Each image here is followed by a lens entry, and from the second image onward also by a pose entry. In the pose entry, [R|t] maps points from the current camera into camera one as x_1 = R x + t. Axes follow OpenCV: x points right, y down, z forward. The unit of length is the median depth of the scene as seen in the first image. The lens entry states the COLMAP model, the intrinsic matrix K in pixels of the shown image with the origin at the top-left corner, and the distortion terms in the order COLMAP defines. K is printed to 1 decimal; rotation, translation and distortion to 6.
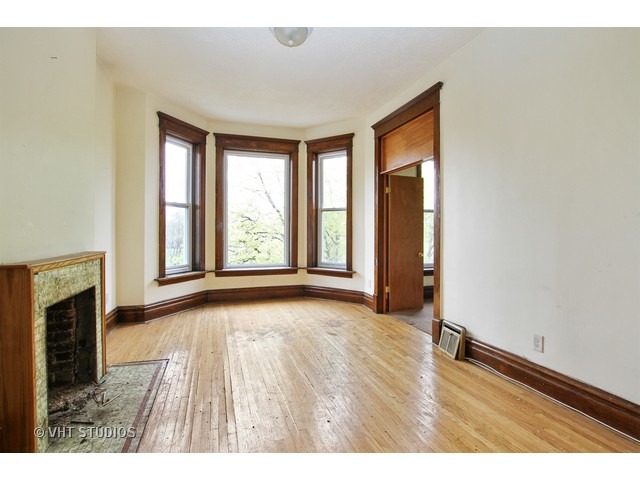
lens RADIAL K [[332.8, 0, 330.2], [0, 332.8, 229.2], [0, 0, 1]] dist [-0.005874, -0.000246]
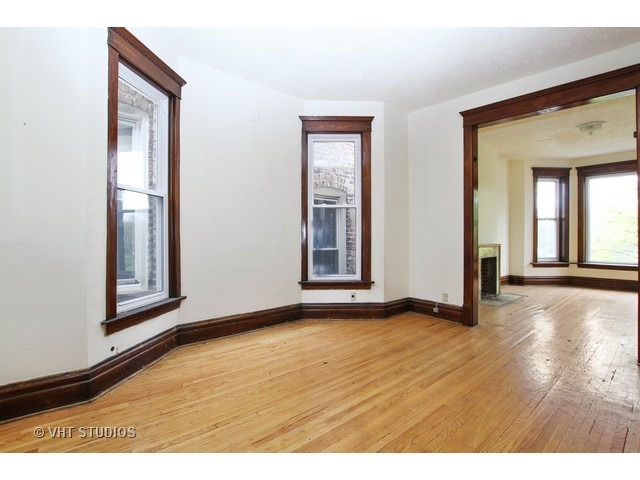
lens RADIAL K [[332.8, 0, 322.5], [0, 332.8, 244.2], [0, 0, 1]] dist [-0.005874, -0.000246]
pose [[0.427520, 0.013030, -0.903912, 0.491199], [0.008792, 0.999789, 0.018571, 0.007694], [0.903963, -0.015887, 0.427316, -0.621774]]
